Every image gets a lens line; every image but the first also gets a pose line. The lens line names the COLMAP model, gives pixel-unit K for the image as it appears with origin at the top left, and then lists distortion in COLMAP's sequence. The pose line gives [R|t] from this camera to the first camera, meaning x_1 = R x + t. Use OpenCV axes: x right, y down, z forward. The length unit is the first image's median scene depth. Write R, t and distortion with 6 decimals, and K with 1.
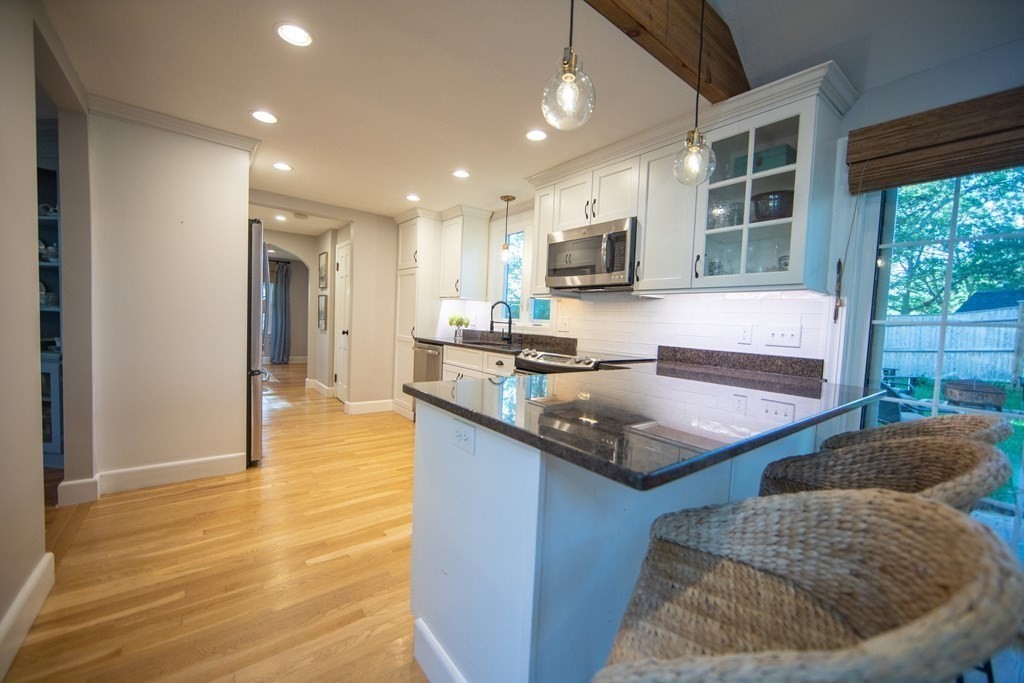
lens RADIAL K [[404.0, 0, 513.4], [0, 404.0, 341.9], [0, 0, 1]] dist [-0.009981, 0.000944]
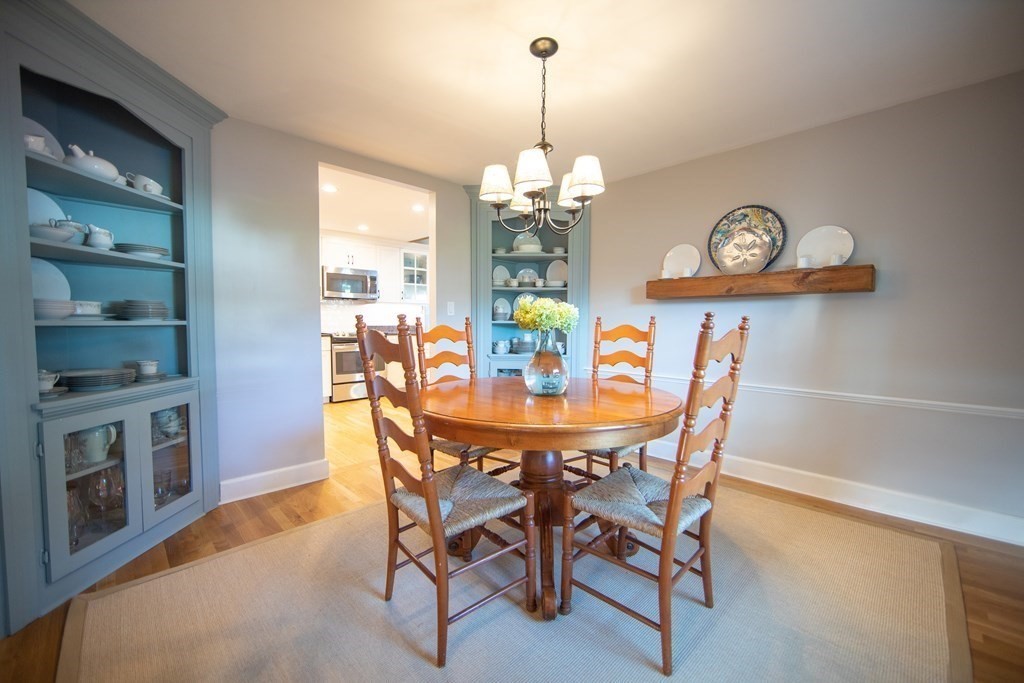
lens RADIAL K [[404.0, 0, 513.0], [0, 404.0, 342.8], [0, 0, 1]] dist [-0.009981, 0.000944]
pose [[-0.116173, -0.093043, 0.988861, -2.103042], [0.044462, 0.994117, 0.098761, -0.086980], [-0.992233, 0.055440, -0.111352, 0.490695]]
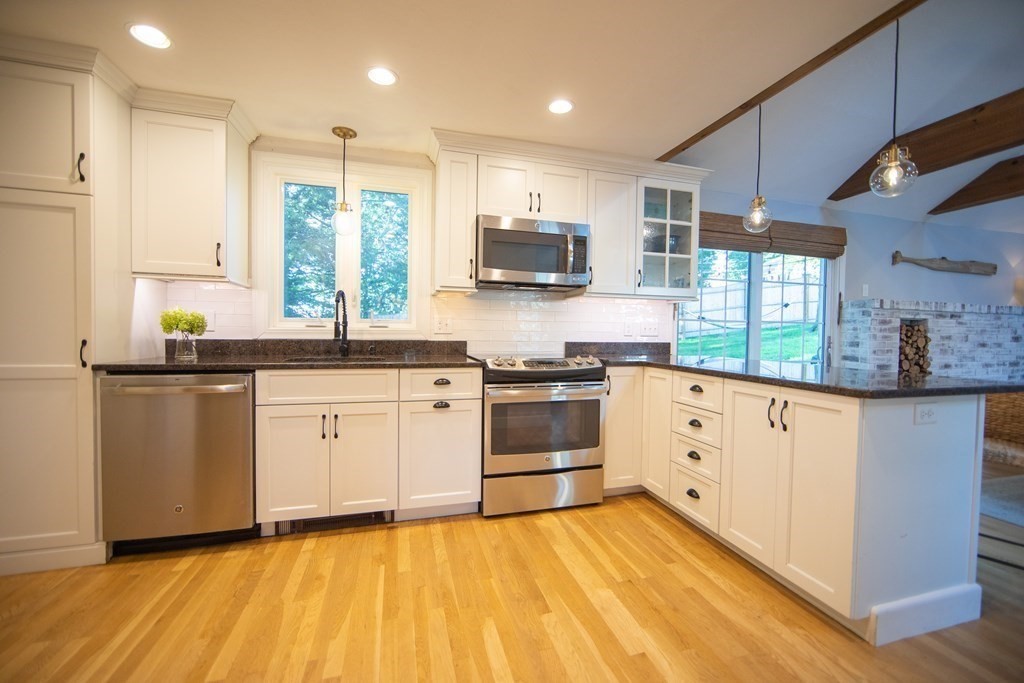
lens RADIAL K [[404.0, 0, 518.0], [0, 404.0, 343.8], [0, 0, 1]] dist [-0.009981, 0.000944]
pose [[0.372001, -0.062791, 0.926106, -0.790225], [0.053859, 0.997489, 0.045996, -0.048655], [-0.926668, 0.032768, 0.374449, 0.761989]]
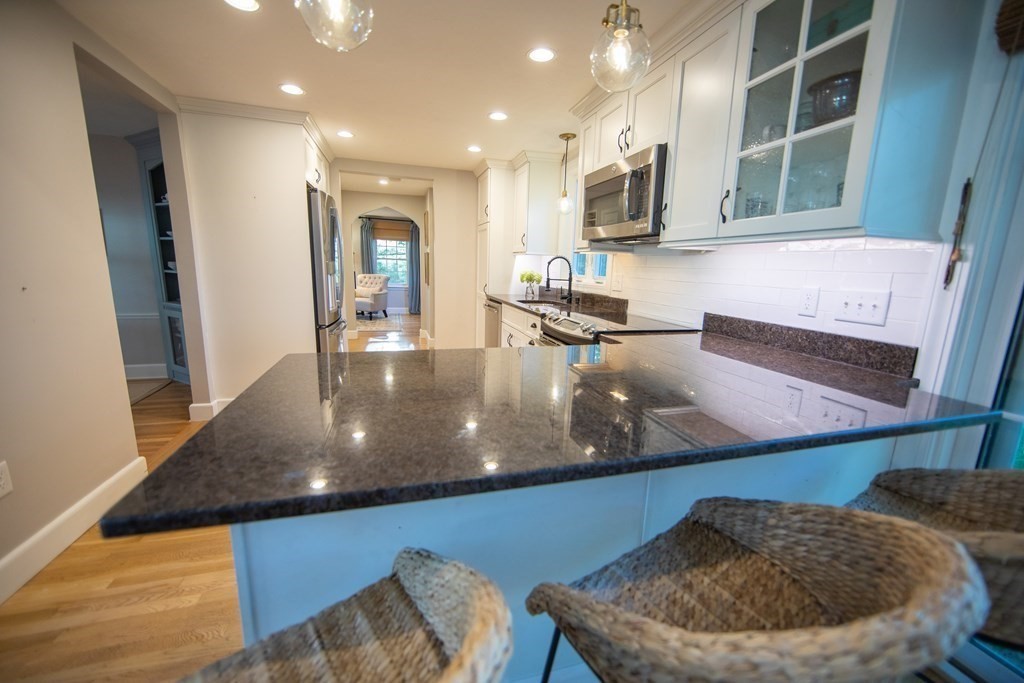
lens RADIAL K [[404.0, 0, 513.1], [0, 404.0, 340.9], [0, 0, 1]] dist [-0.009981, 0.000944]
pose [[0.929401, 0.051445, -0.365469, 0.327593], [-0.008252, 0.992886, 0.118779, -0.028048], [0.368979, -0.107377, 0.923214, 0.152667]]
